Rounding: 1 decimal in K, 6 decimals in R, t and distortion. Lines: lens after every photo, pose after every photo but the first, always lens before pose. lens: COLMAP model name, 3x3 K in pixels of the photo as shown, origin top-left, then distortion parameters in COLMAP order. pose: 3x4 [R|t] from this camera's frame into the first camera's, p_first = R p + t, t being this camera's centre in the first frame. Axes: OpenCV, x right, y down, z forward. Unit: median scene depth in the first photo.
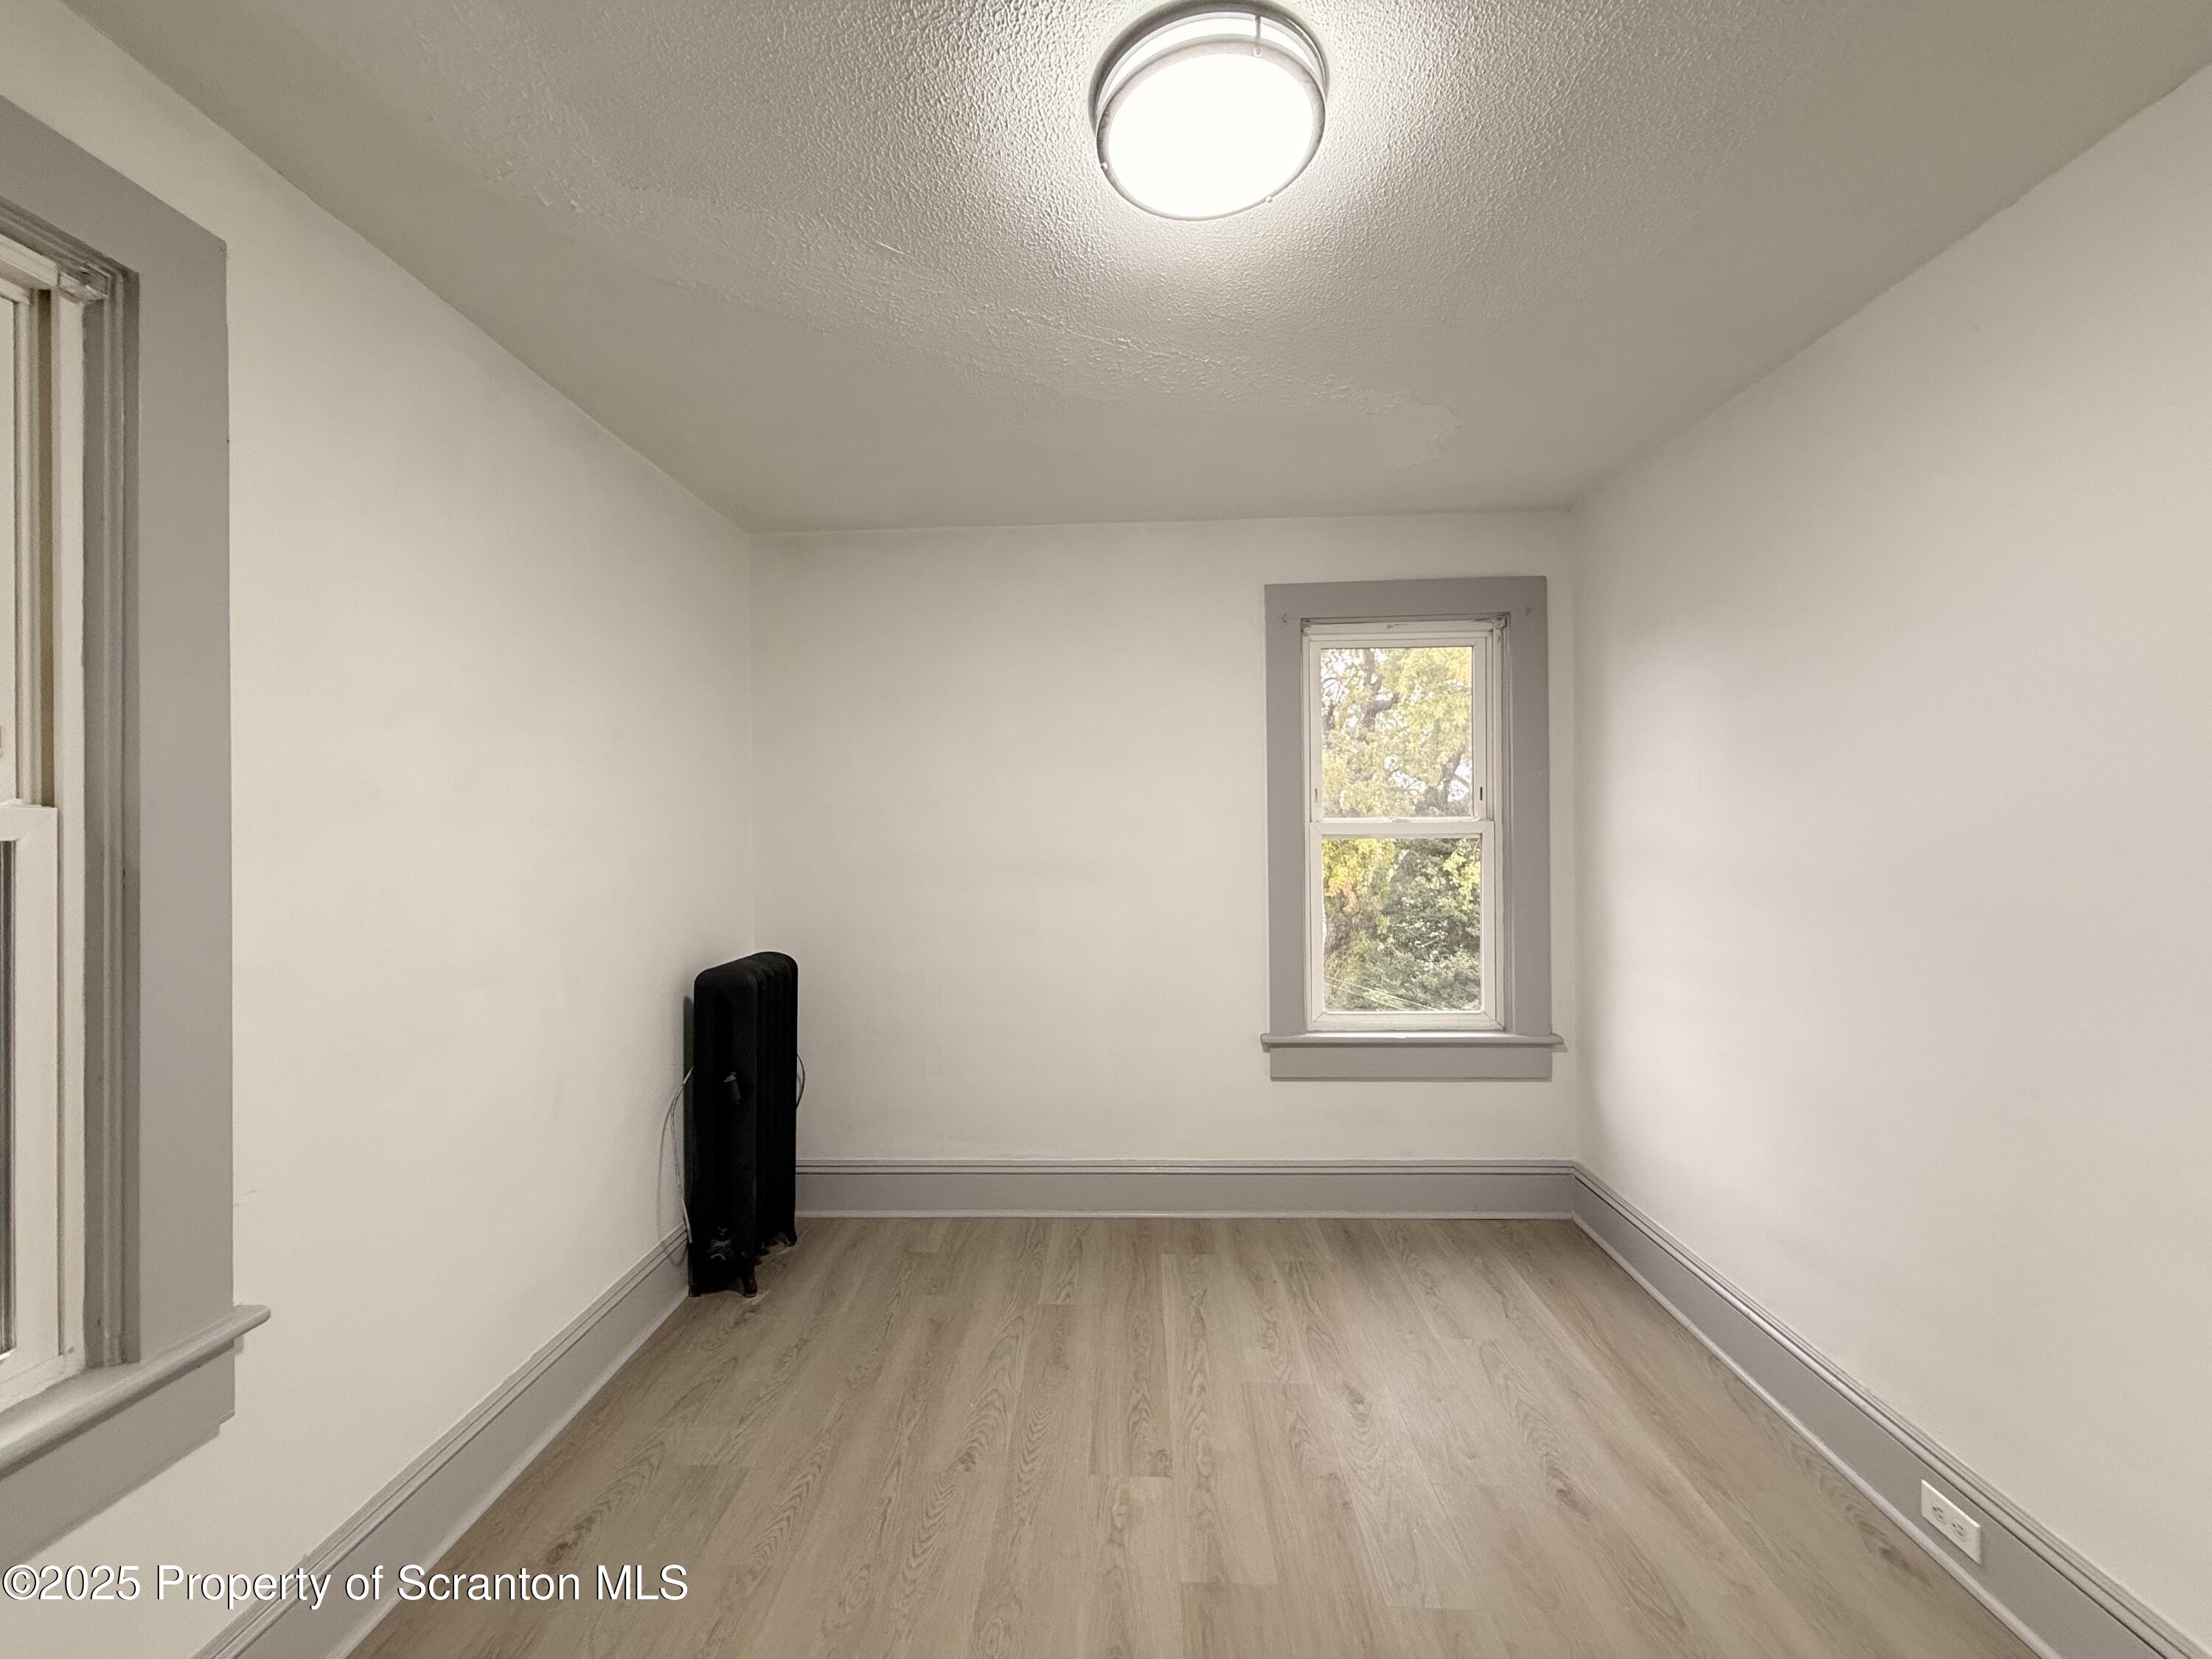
lens RADIAL K [[884.2, 0, 1104.1], [0, 884.2, 823.8], [0, 0, 1]] dist [-0.003927, -0.000784]
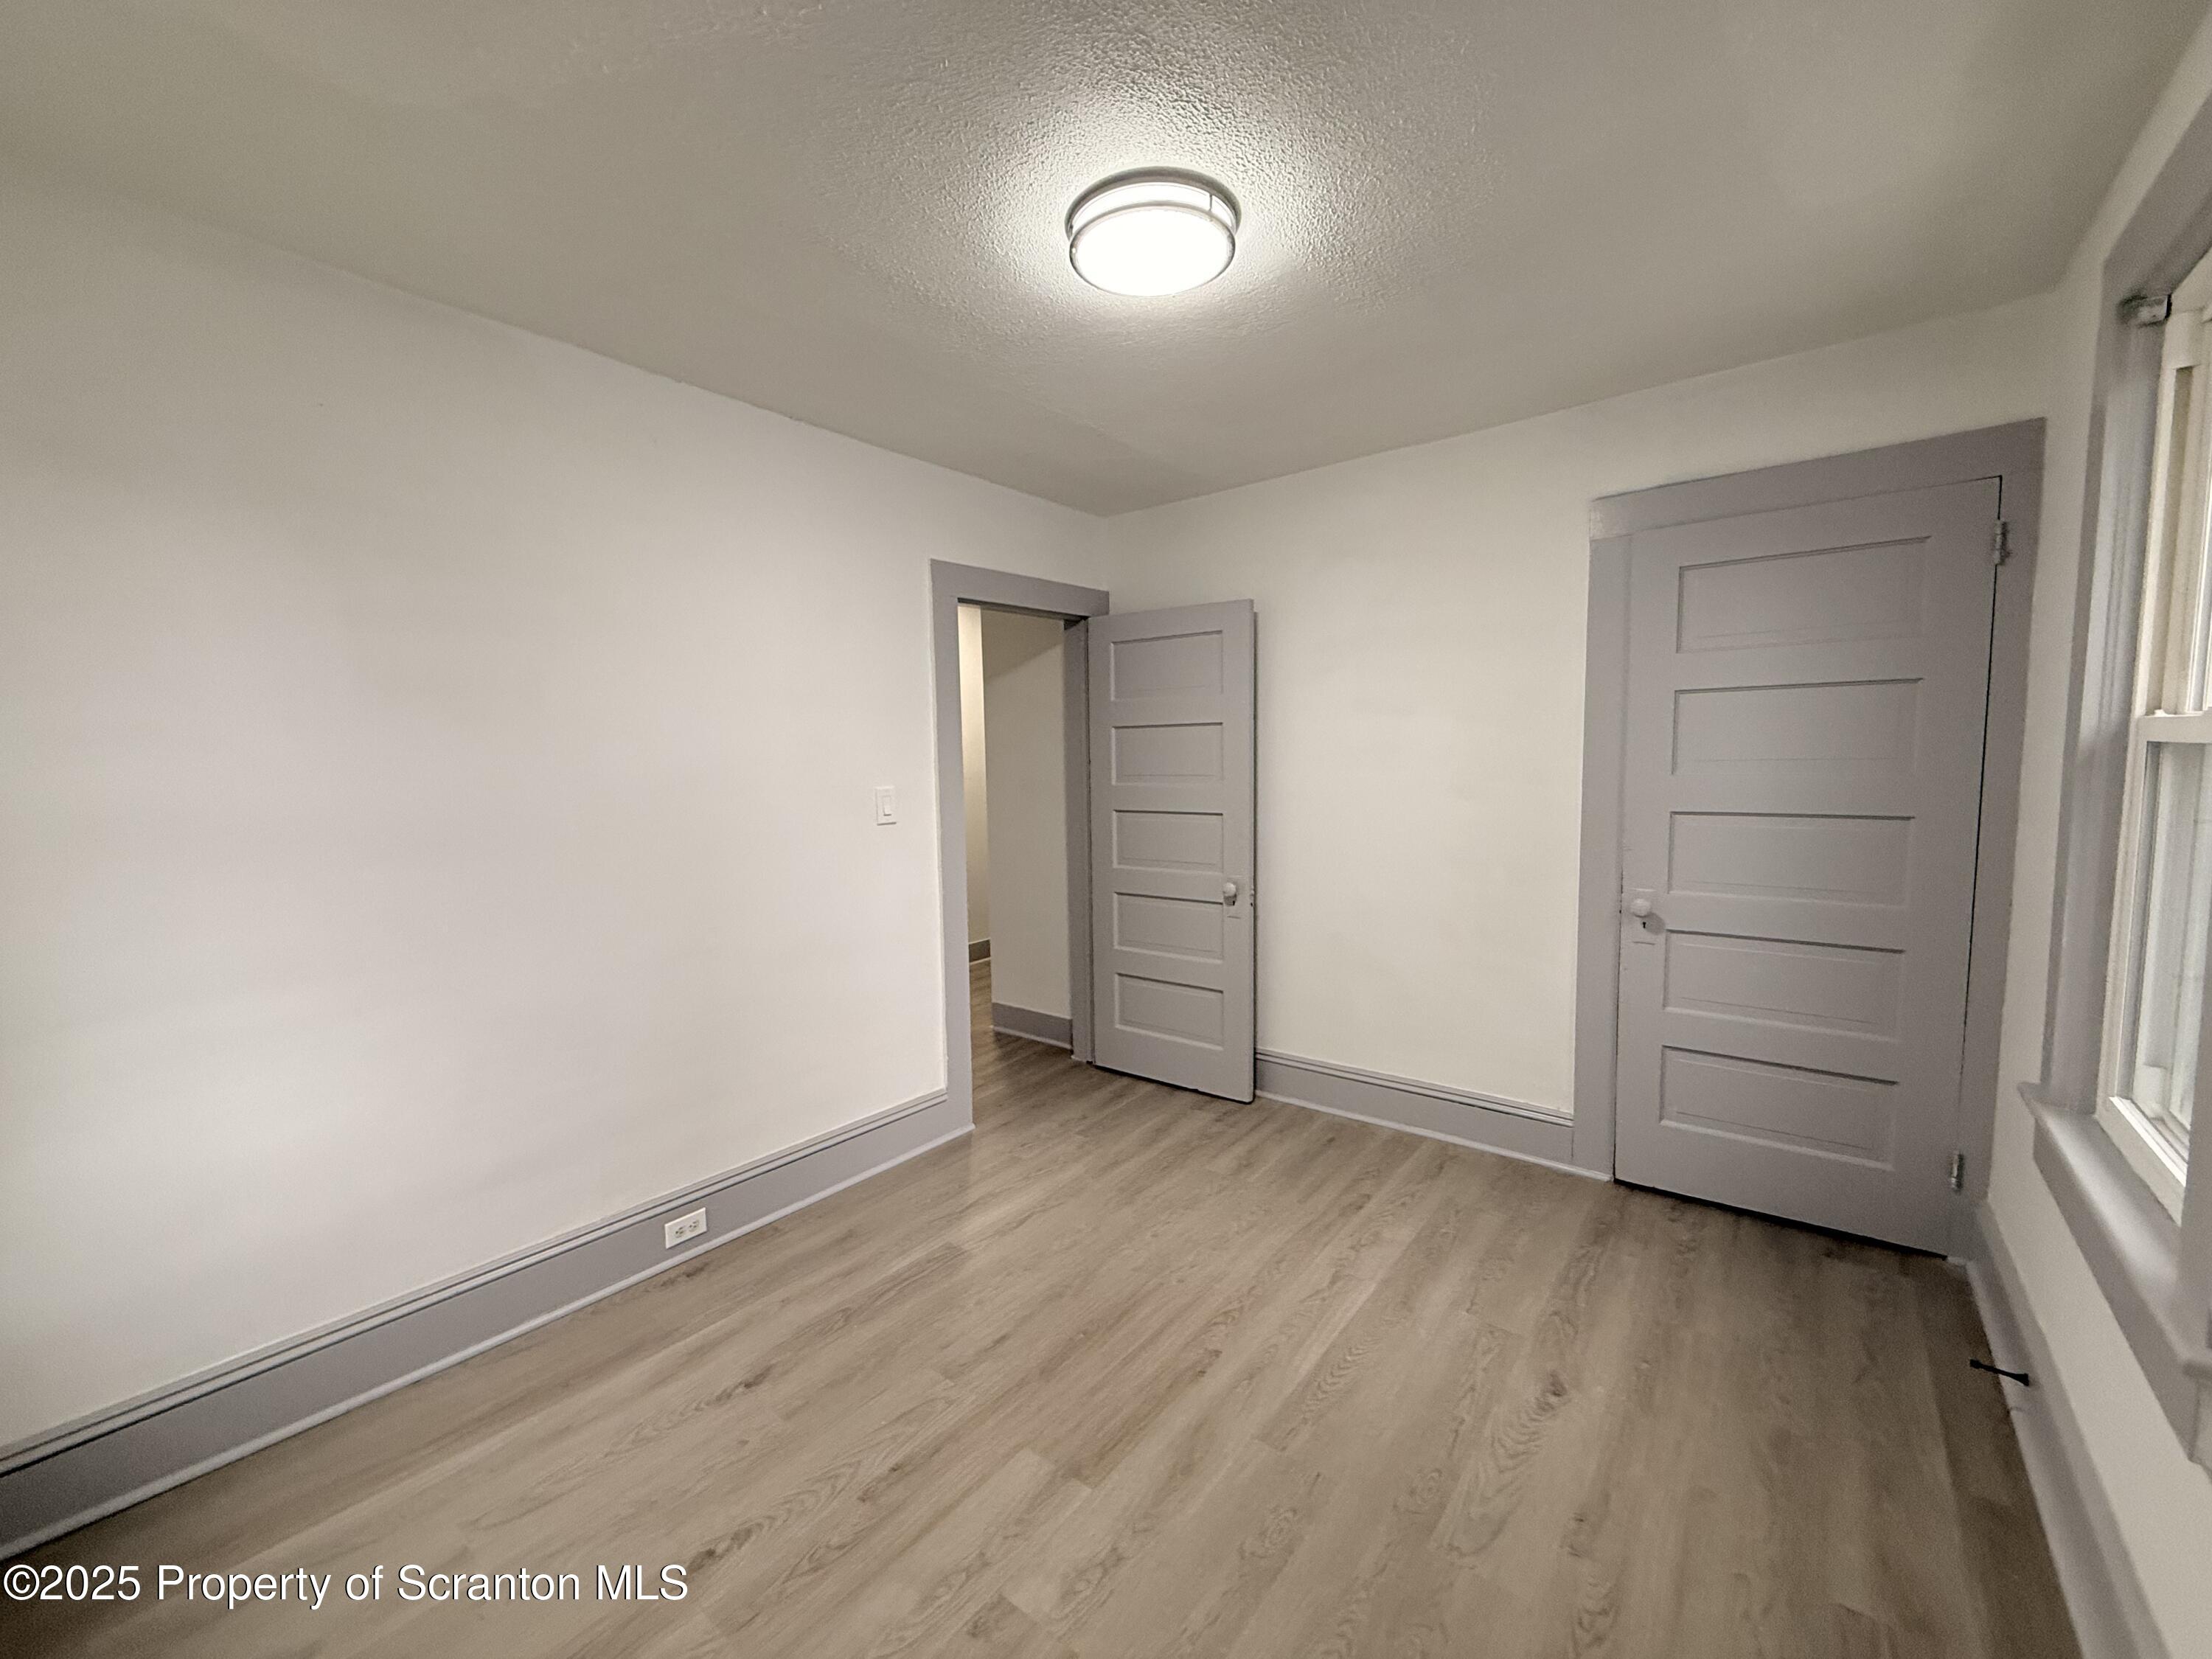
lens RADIAL K [[884.2, 0, 1097.0], [0, 884.2, 834.7], [0, 0, 1]] dist [-0.003927, -0.000784]
pose [[-0.798939, -0.031876, 0.600567, -0.474680], [0.024281, 0.996071, 0.085169, -0.003215], [-0.600922, 0.082627, -0.795026, 1.611291]]
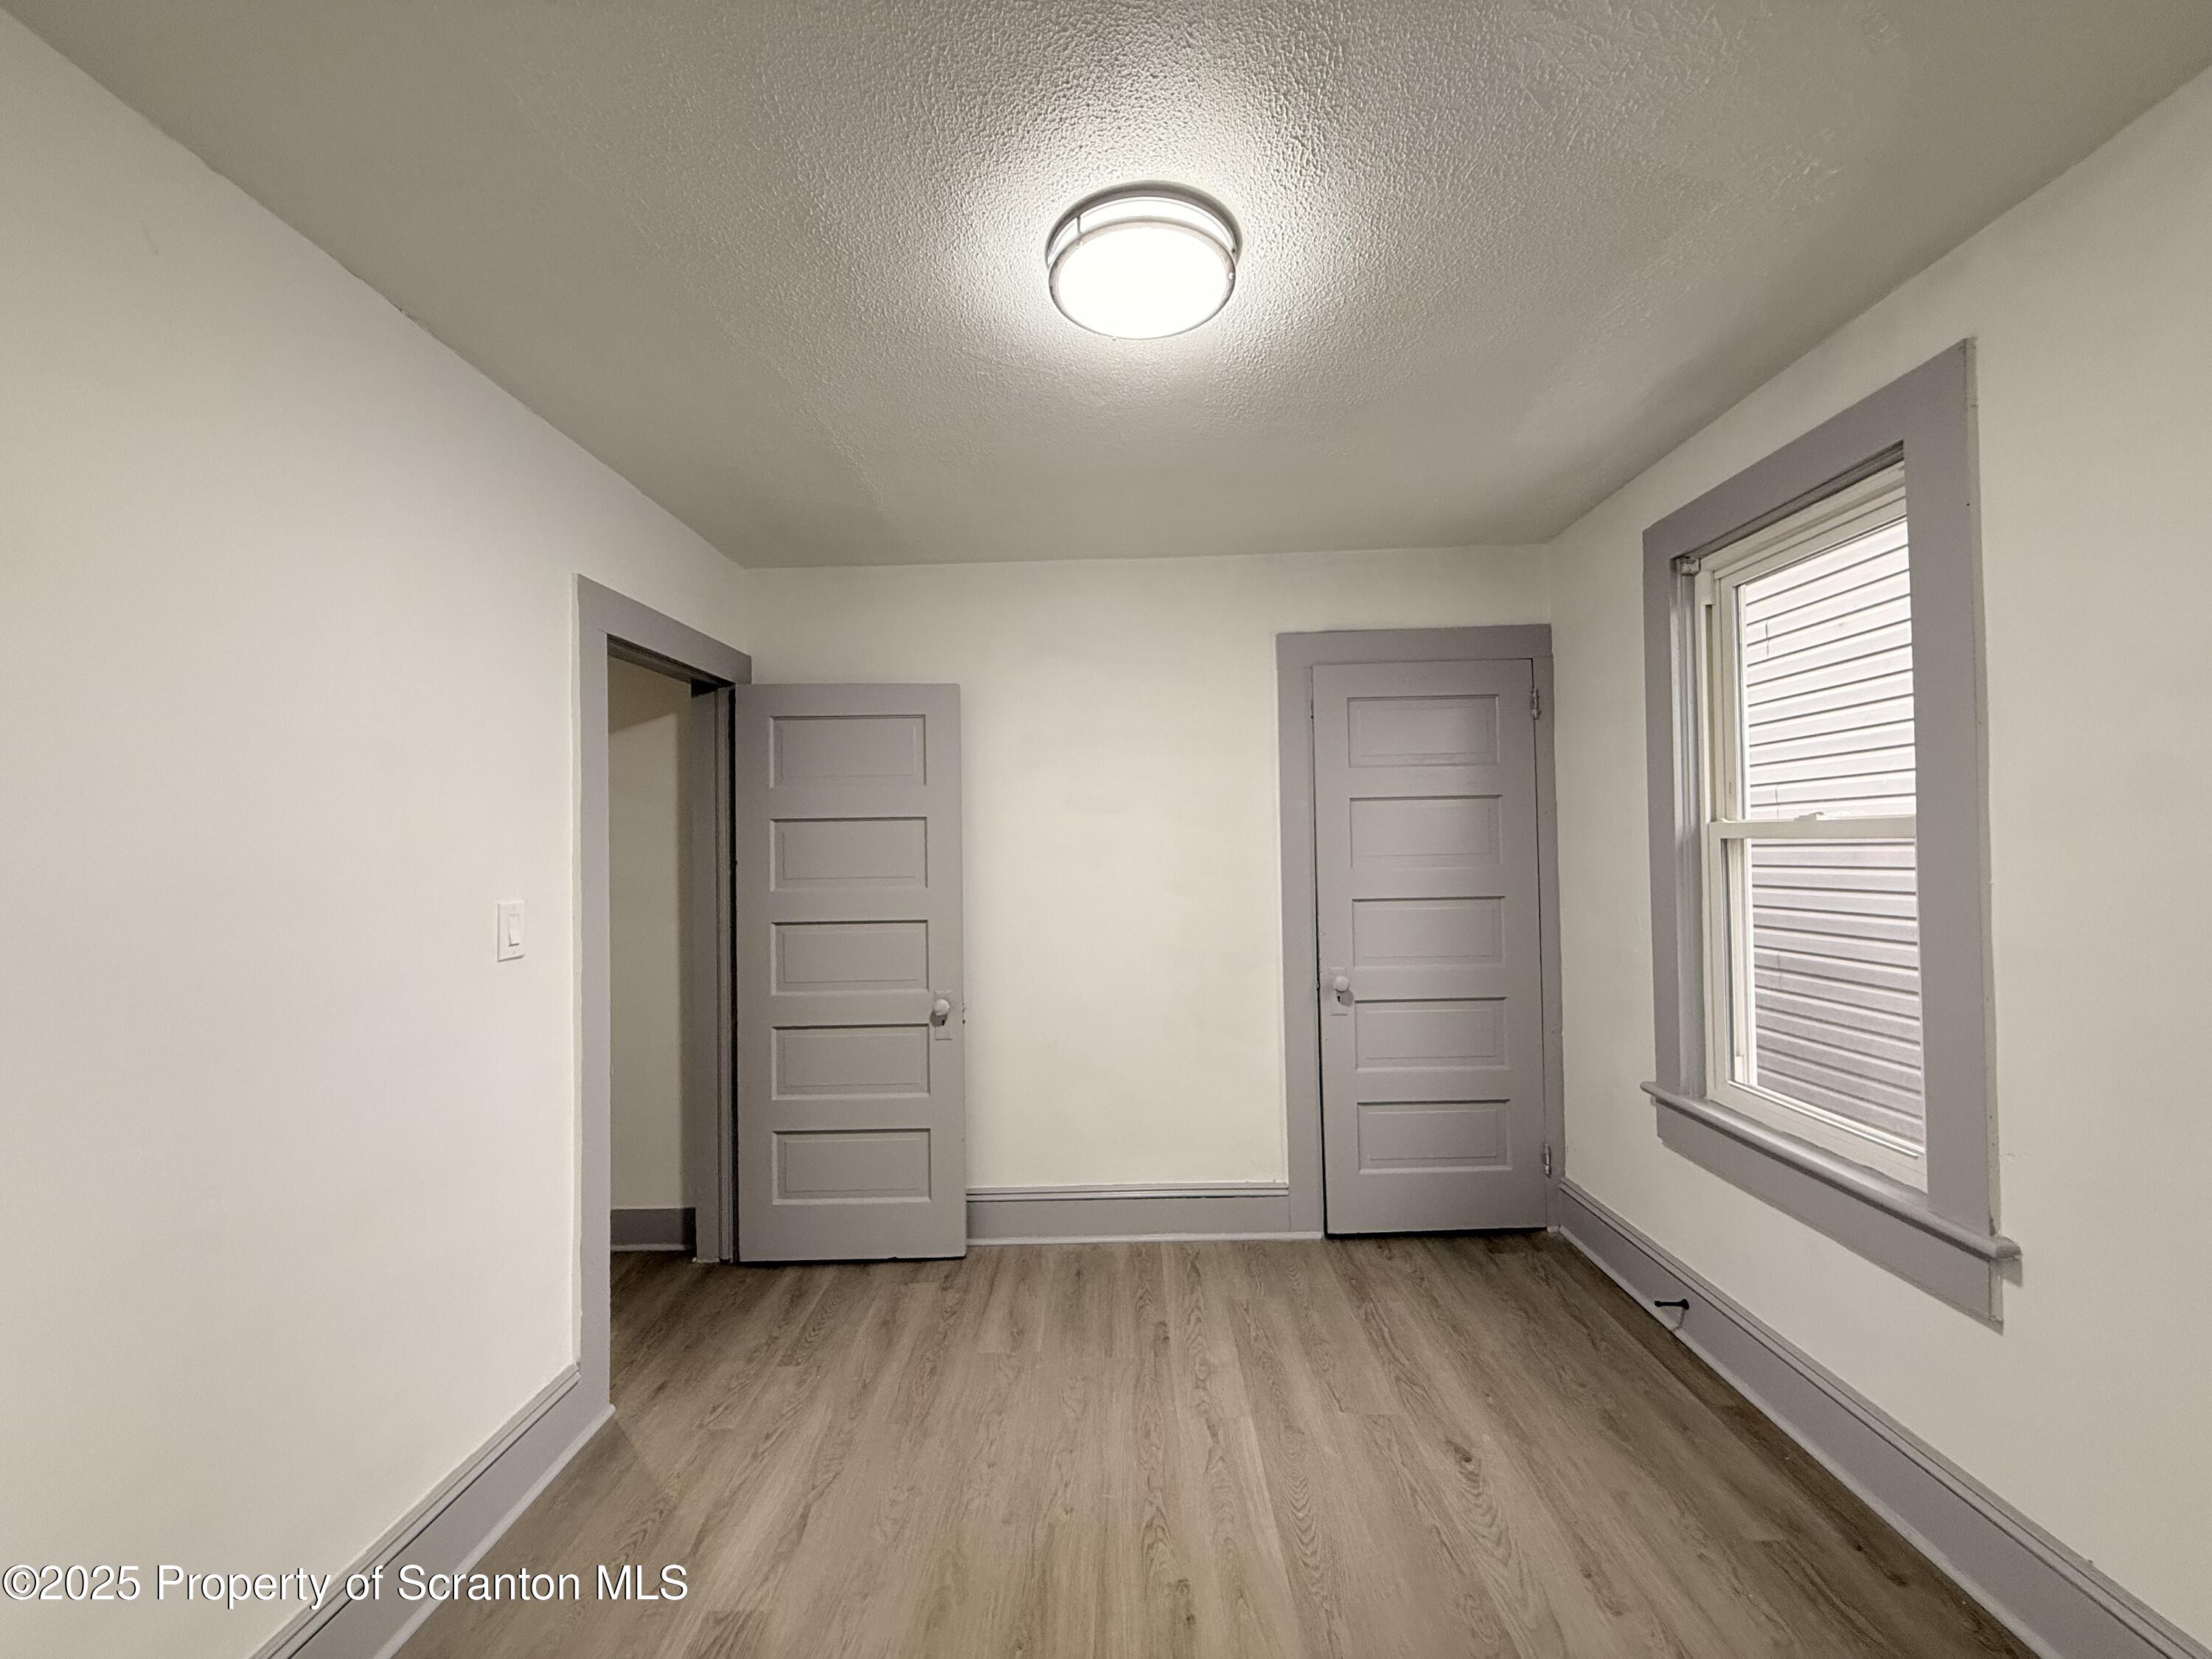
lens RADIAL K [[884.2, 0, 1103.1], [0, 884.2, 832.1], [0, 0, 1]] dist [-0.003927, -0.000784]
pose [[-0.999497, 0.025974, -0.018222, 0.165553], [0.026336, 0.999455, -0.019925, -0.003799], [0.017695, -0.020395, -0.999635, 1.601921]]
